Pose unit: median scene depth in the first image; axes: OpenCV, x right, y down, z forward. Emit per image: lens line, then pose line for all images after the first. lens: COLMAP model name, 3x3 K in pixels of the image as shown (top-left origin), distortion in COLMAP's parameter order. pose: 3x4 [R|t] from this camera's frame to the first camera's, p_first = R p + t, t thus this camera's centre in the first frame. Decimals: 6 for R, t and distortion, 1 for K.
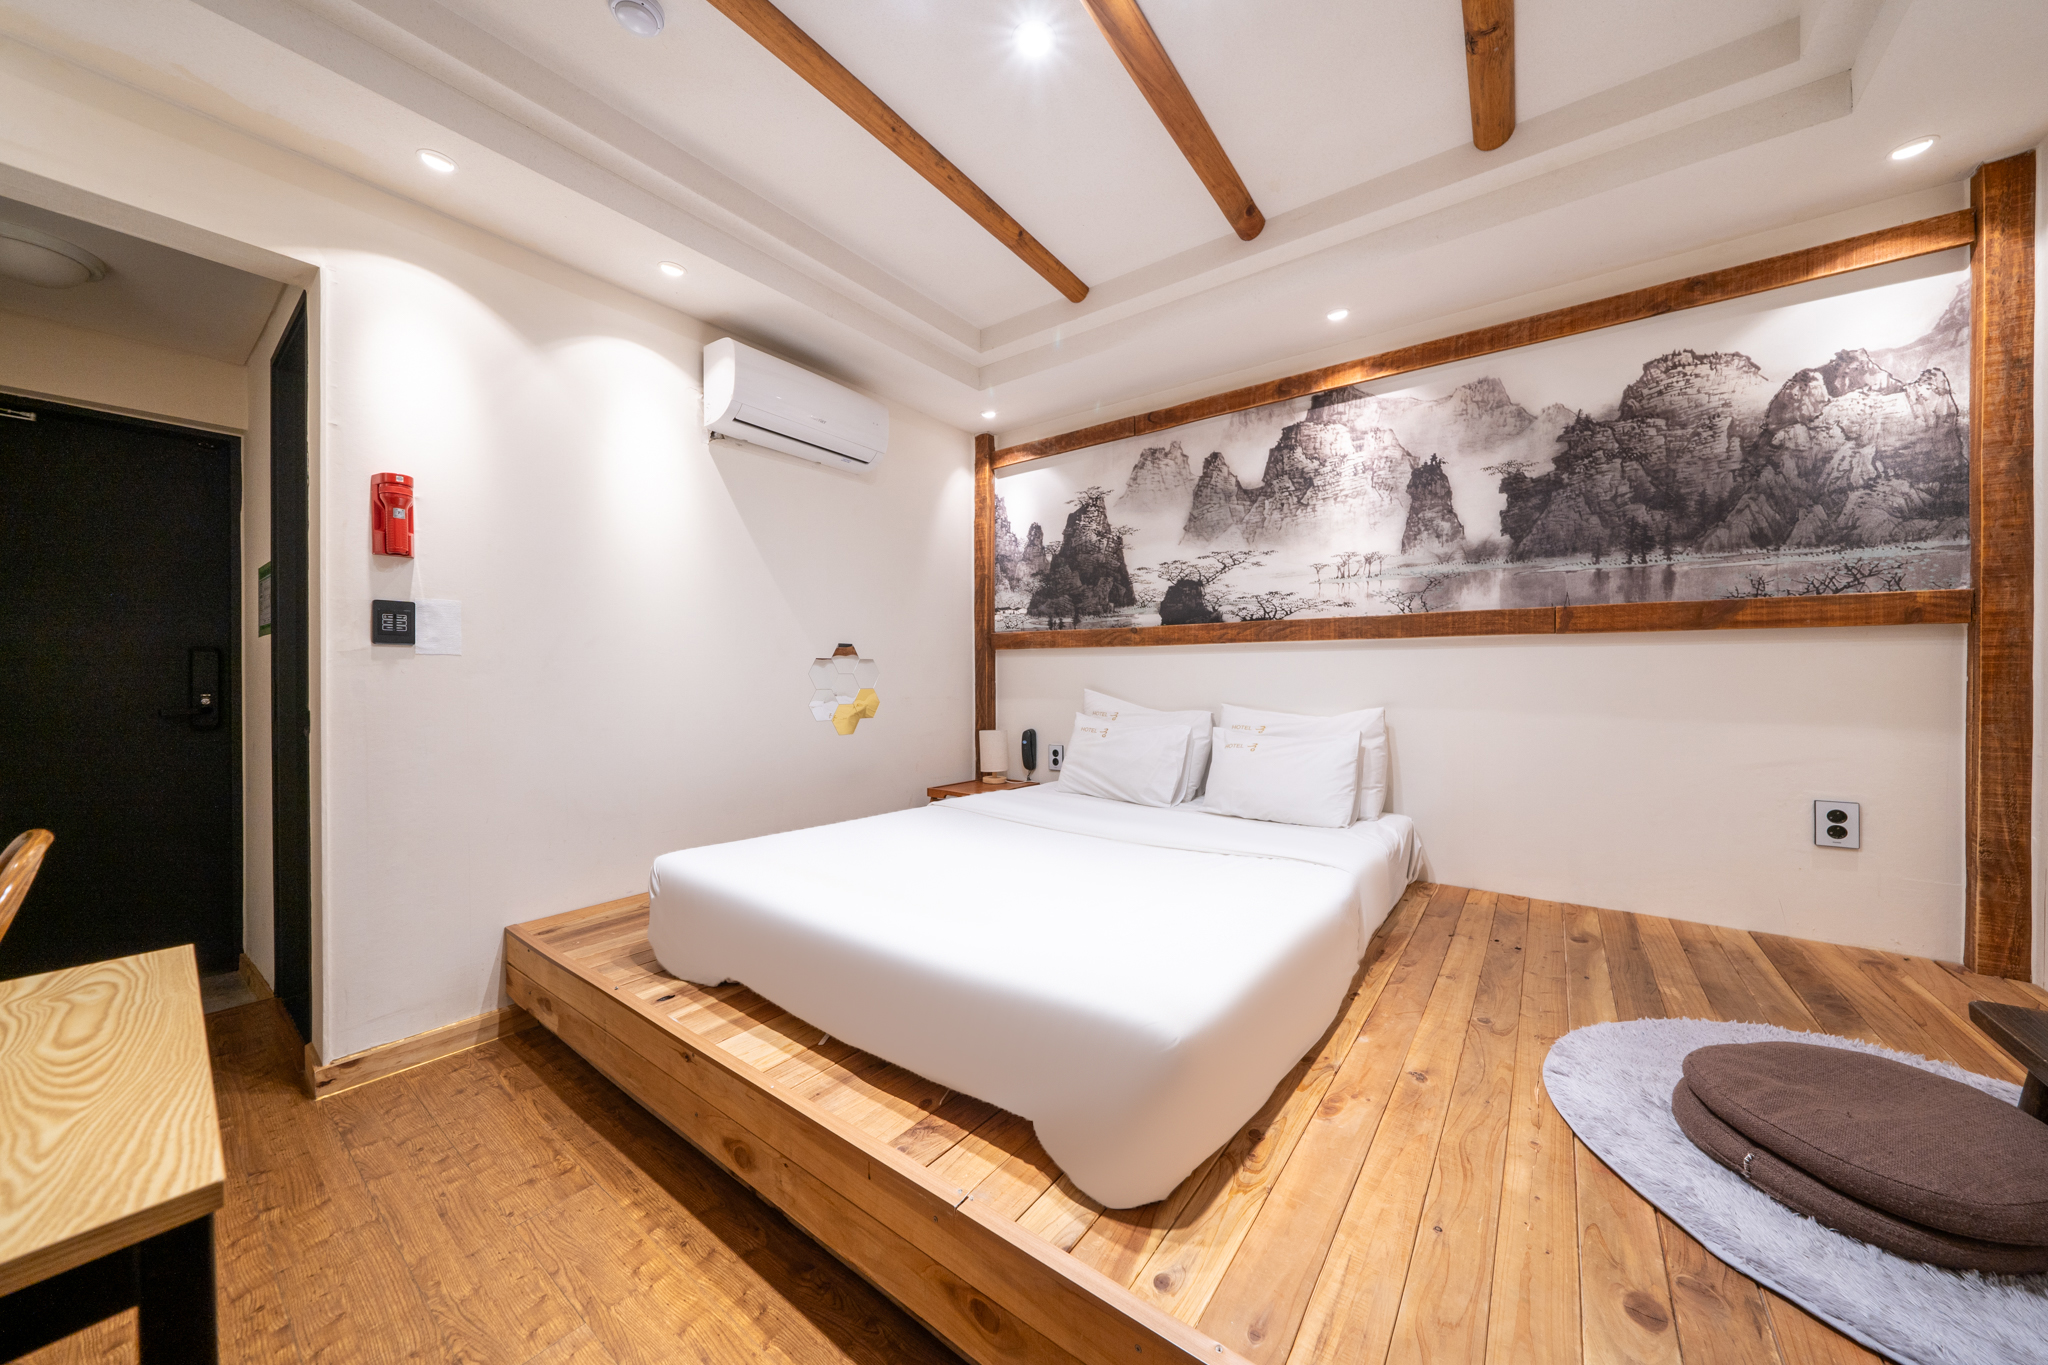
lens RADIAL K [[702.7, 0, 1036.0], [0, 702.7, 683.2], [0, 0, 1]] dist [-0.002333, -0.001211]
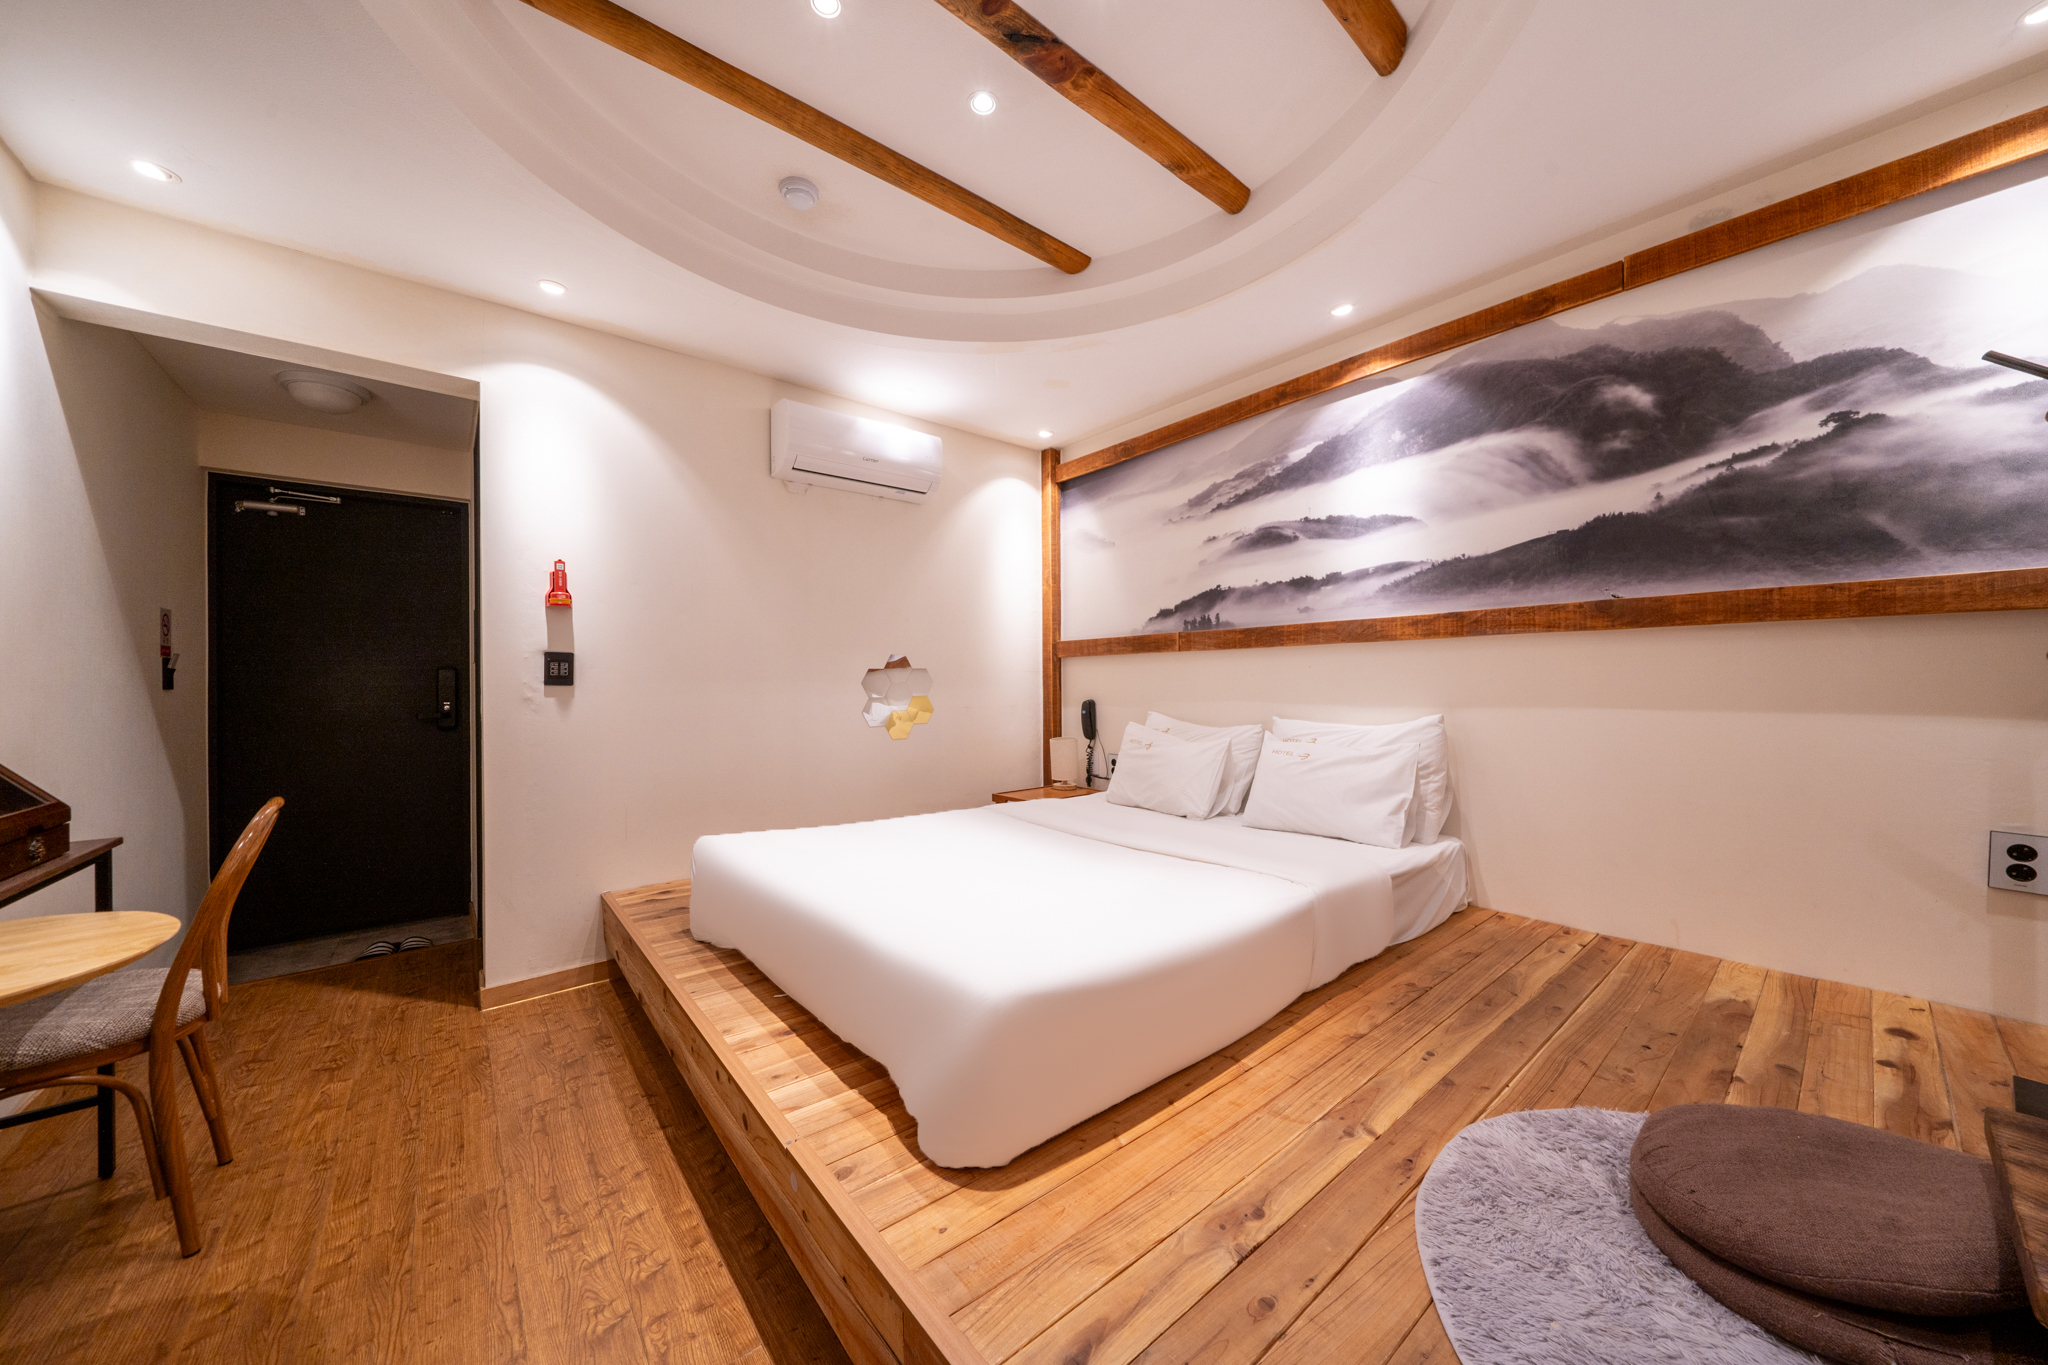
lens RADIAL K [[702.7, 0, 1026.2], [0, 702.7, 675.8], [0, 0, 1]] dist [-0.002333, -0.001211]
pose [[0.971222, -0.012128, -0.237868, 0.185784], [0.005829, 0.999614, -0.027166, 0.005896], [0.238106, 0.024998, 0.970917, -0.014136]]
